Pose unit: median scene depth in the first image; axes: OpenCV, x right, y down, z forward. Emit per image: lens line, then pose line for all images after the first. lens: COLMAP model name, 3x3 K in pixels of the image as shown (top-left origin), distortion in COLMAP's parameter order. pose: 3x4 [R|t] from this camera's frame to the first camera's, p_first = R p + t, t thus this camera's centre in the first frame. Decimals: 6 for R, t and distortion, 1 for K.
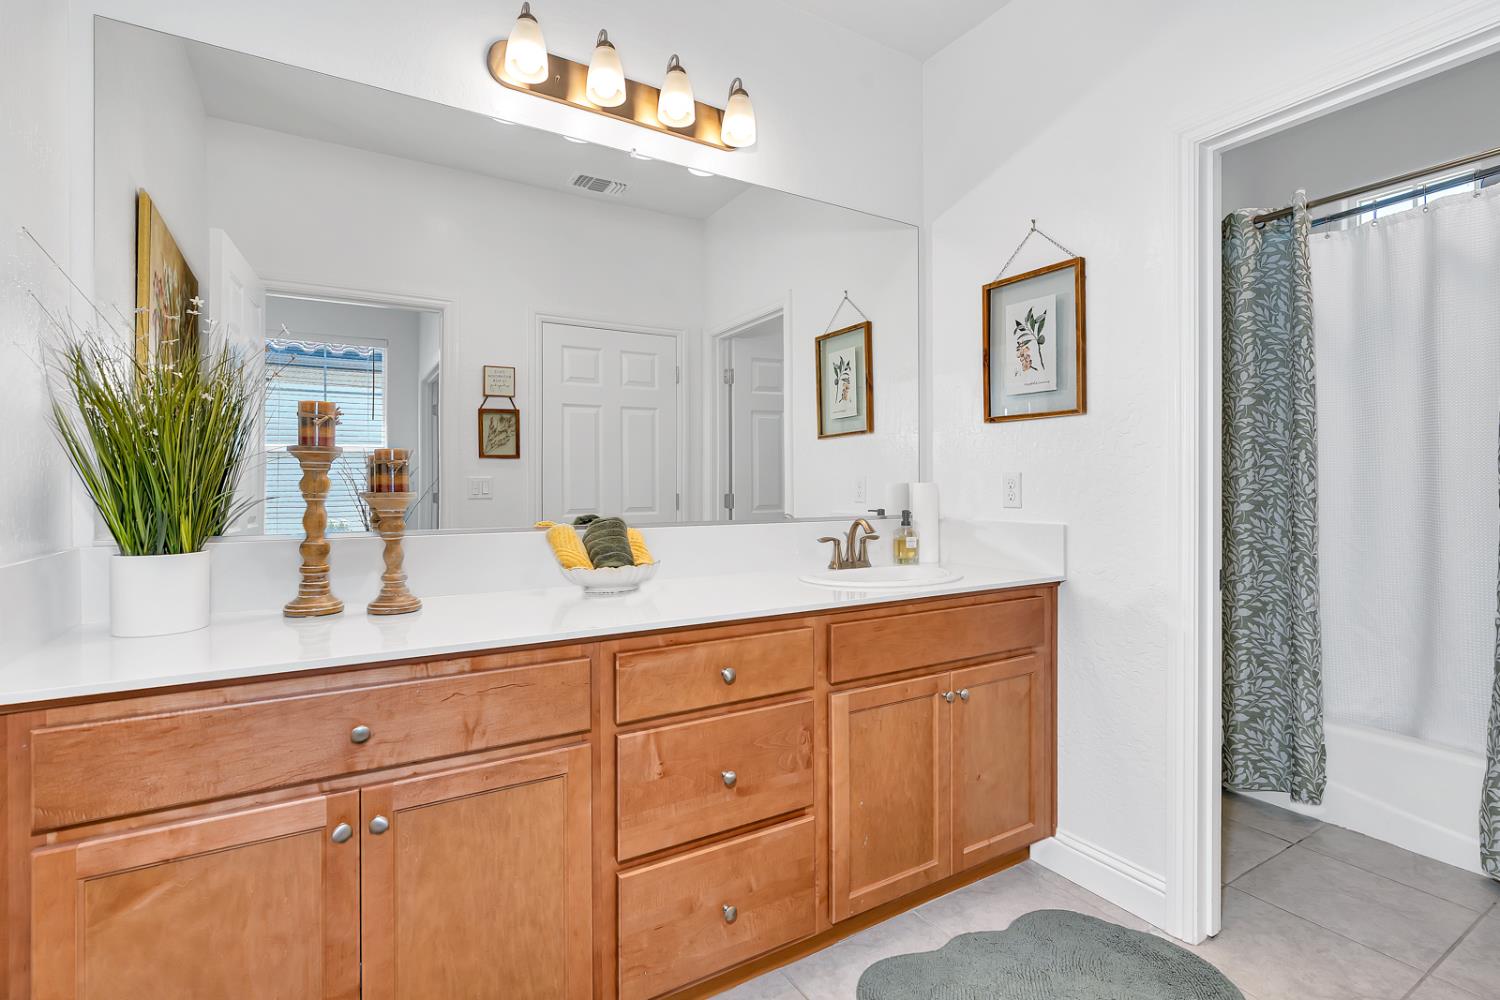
lens RADIAL K [[686.6, 0, 748.2], [0, 686.6, 488.8], [0, 0, 1]] dist [-0.009270, 0.003806]
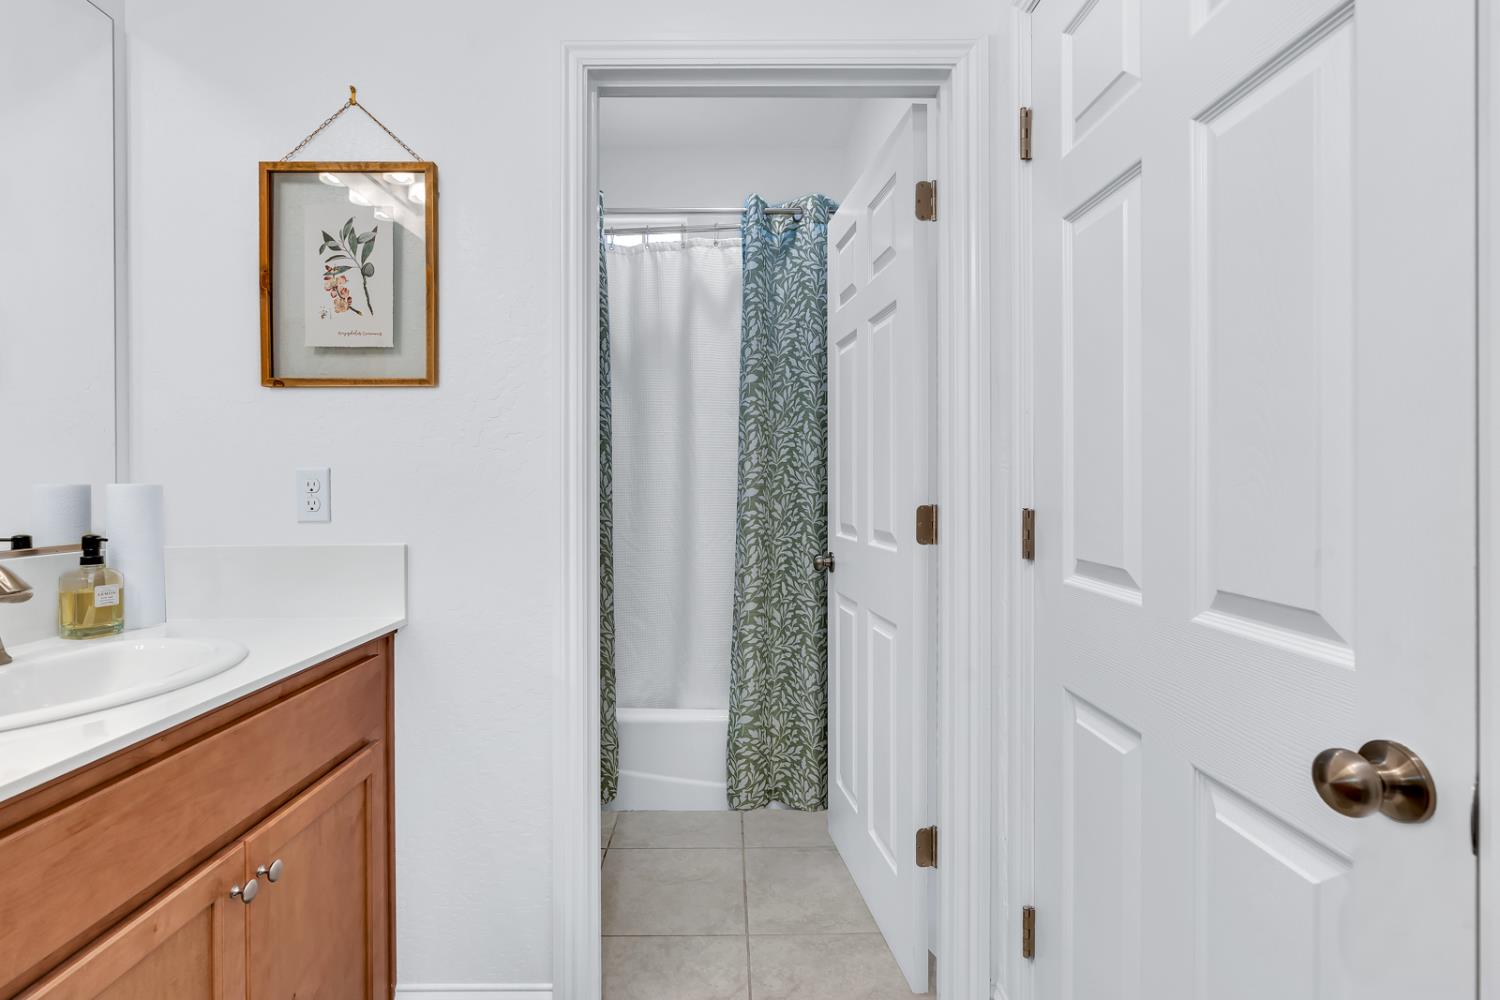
lens RADIAL K [[686.6, 0, 706.3], [0, 686.6, 485.9], [0, 0, 1]] dist [-0.009270, 0.003806]
pose [[0.504828, -0.001682, 0.863218, 0.017464], [0.007375, 0.999970, -0.002365, -0.002740], [-0.863188, 0.007560, 0.504826, 0.377078]]
